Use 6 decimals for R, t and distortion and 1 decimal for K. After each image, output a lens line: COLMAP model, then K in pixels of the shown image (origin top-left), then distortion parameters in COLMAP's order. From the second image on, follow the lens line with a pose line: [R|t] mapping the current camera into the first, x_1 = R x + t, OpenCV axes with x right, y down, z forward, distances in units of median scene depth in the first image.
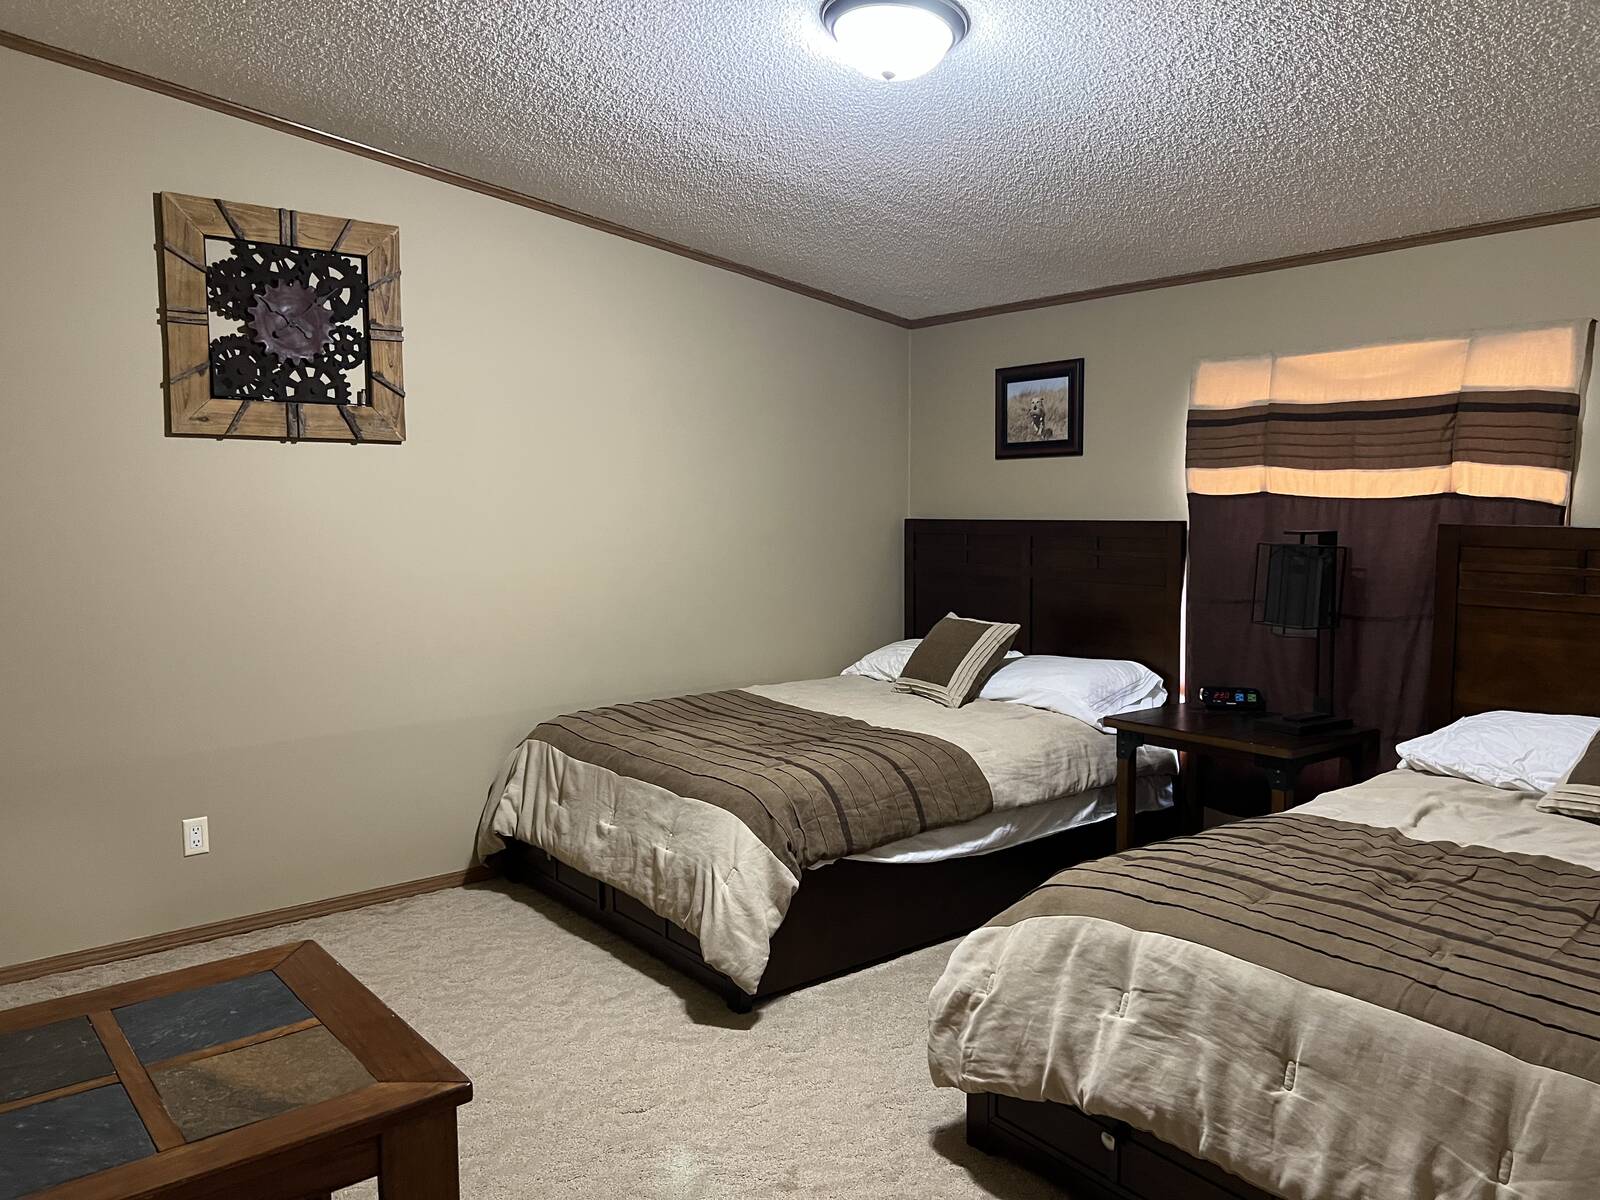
lens RADIAL K [[1161.5, 0, 802.5], [0, 1161.5, 655.6], [0, 0, 1]] dist [0.009210, 0.000583]
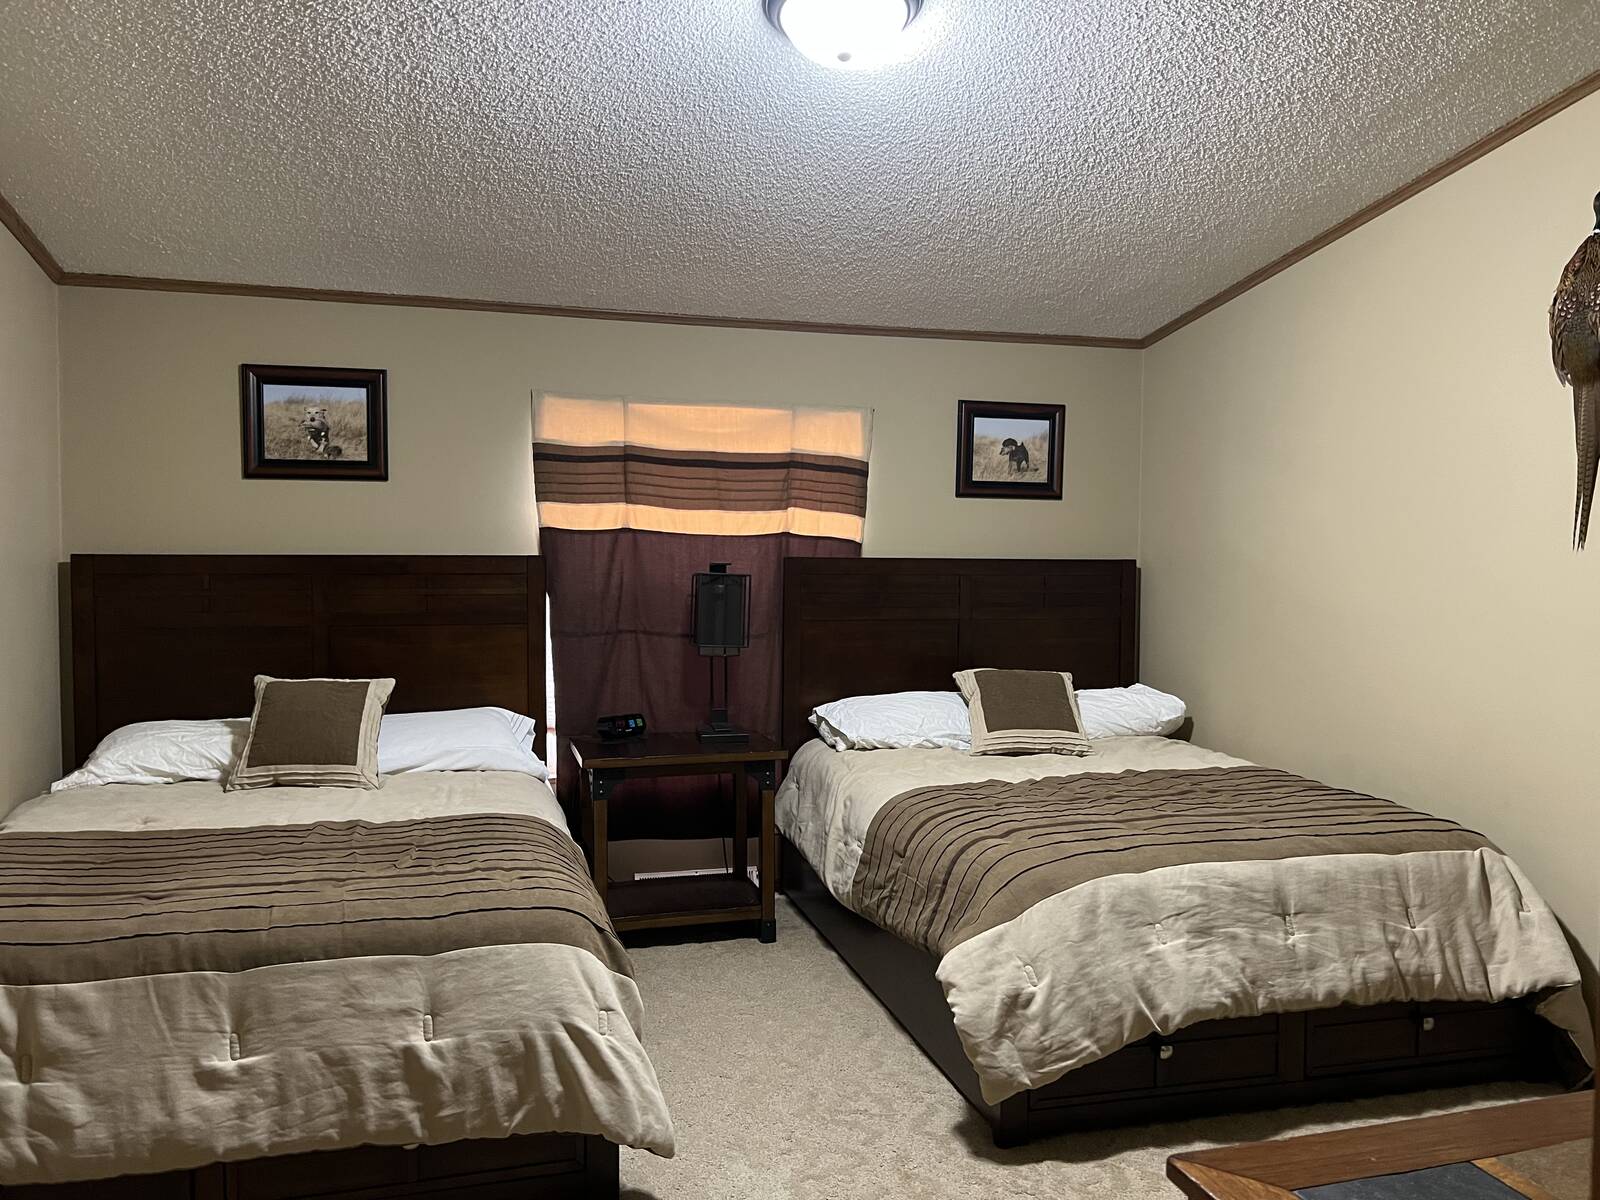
lens RADIAL K [[1206.8, 0, 806.3], [0, 1206.8, 613.9], [0, 0, 1]] dist [0.081320, -0.107278]
pose [[0.393577, -0.038671, 0.918478, -0.628388], [0.114965, 0.993342, -0.007440, -0.040883], [-0.912075, 0.108521, 0.395402, 0.484173]]
